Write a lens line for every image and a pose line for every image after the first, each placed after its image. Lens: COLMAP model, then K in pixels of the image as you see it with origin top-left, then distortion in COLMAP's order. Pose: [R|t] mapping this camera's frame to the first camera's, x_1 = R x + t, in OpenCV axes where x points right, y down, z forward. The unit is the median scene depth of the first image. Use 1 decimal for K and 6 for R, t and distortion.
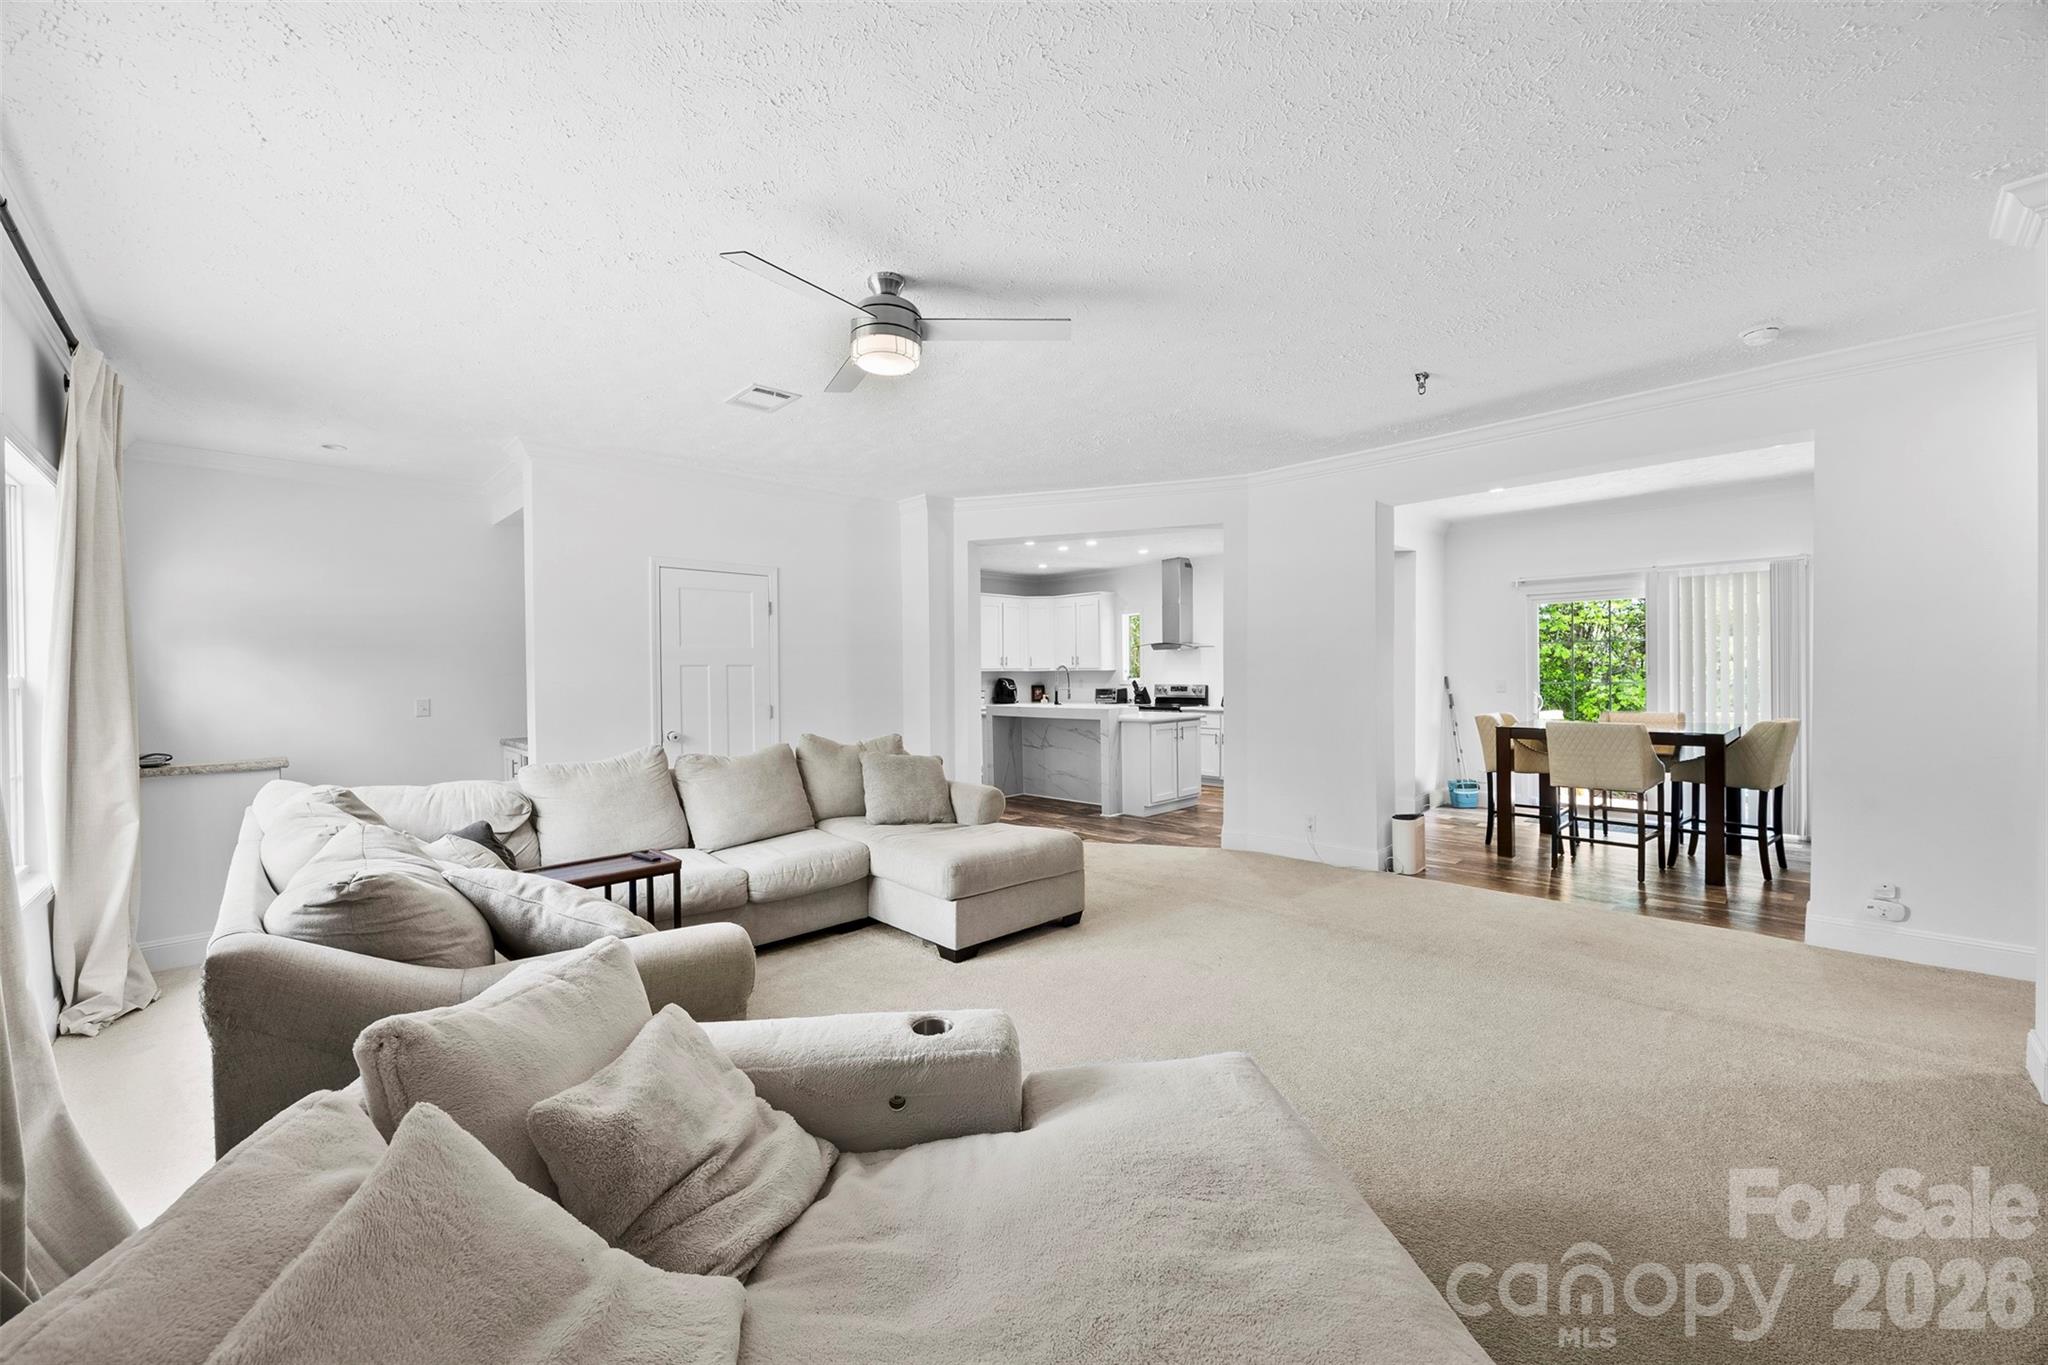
lens RADIAL K [[789.6, 0, 1027.1], [0, 789.6, 679.4], [0, 0, 1]] dist [0.000419, -0.001036]
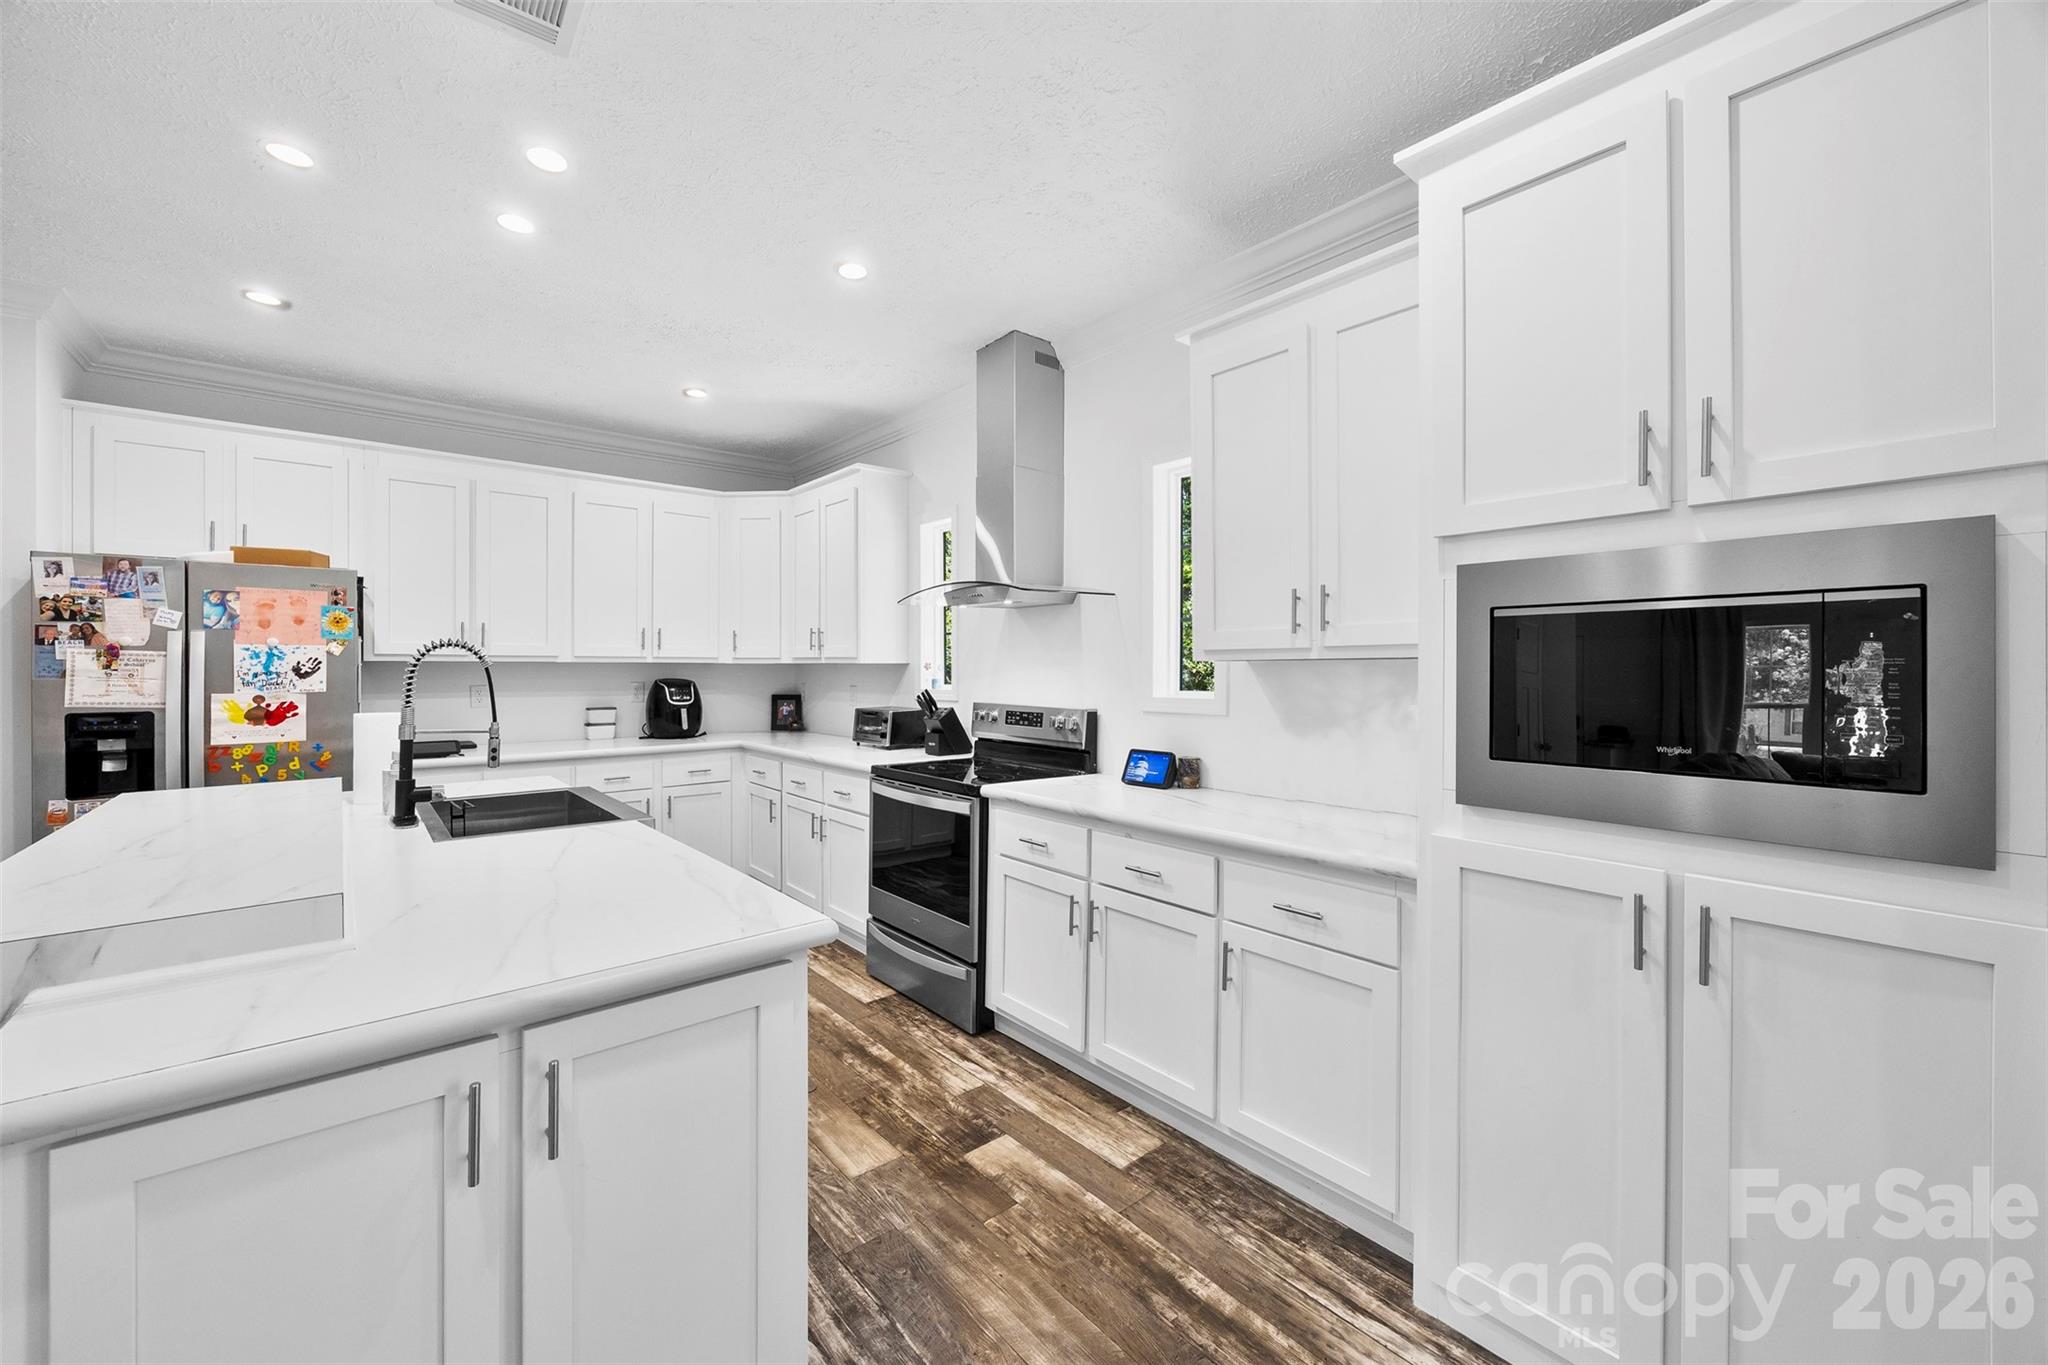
lens RADIAL K [[789.6, 0, 1006.9], [0, 789.6, 667.1], [0, 0, 1]] dist [0.000419, -0.001036]
pose [[0.994500, 0.011112, -0.104146, 0.209040], [-0.011869, 0.999907, -0.006644, -0.007706], [0.104063, 0.007844, 0.994540, 0.616631]]
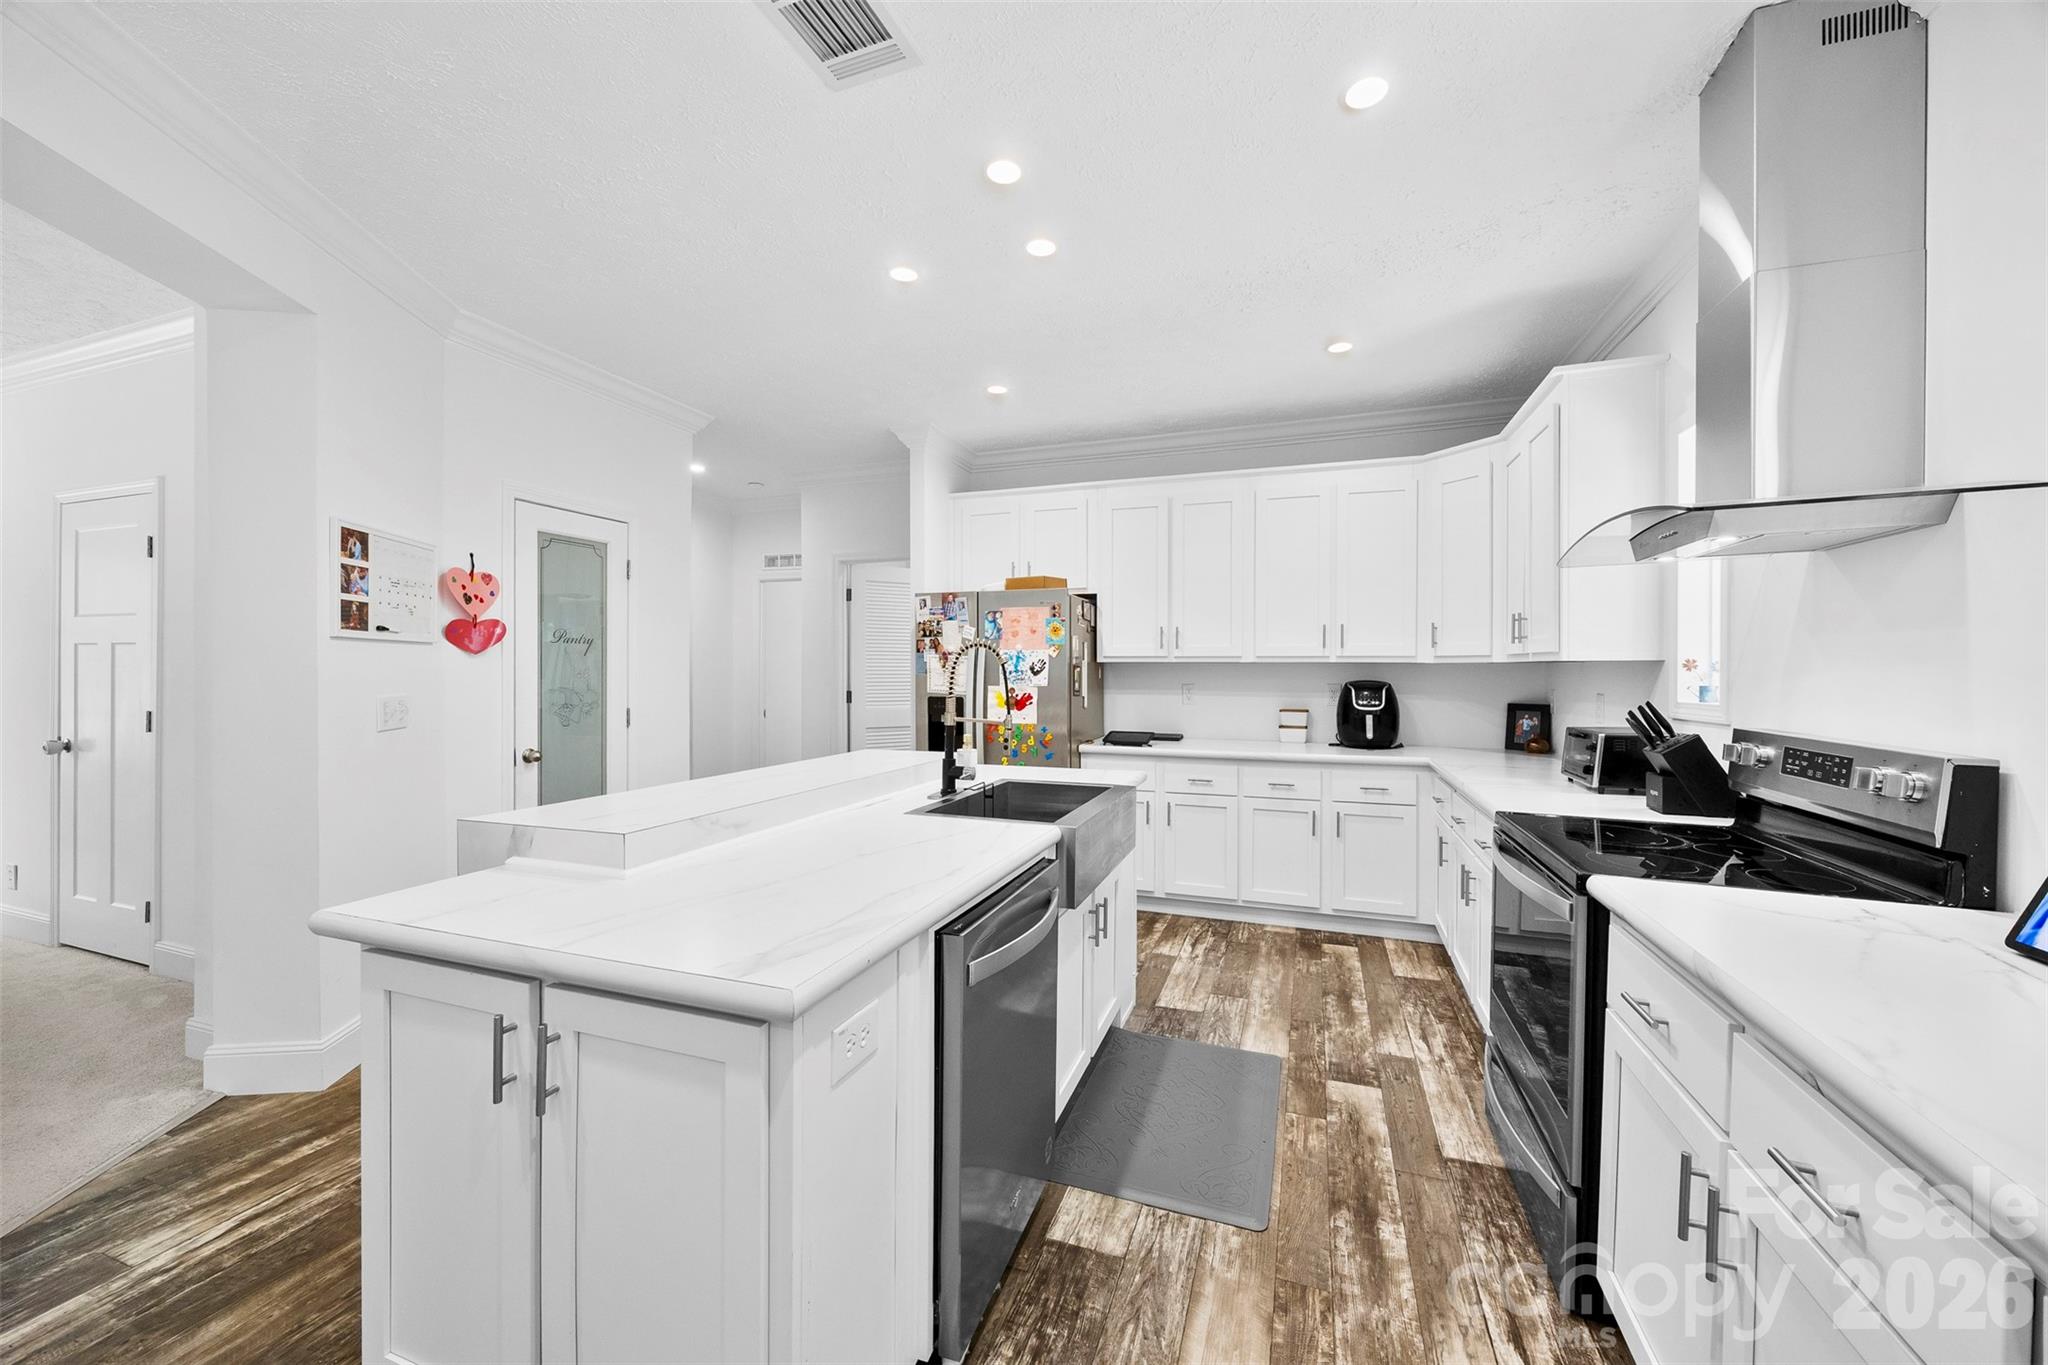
lens RADIAL K [[789.6, 0, 1022.3], [0, 789.6, 673.7], [0, 0, 1]] dist [0.000419, -0.001036]
pose [[0.410145, 0.016109, -0.911878, 0.264696], [-0.013712, 0.999840, 0.011495, -0.007426], [0.911917, 0.007789, 0.410301, 0.724635]]
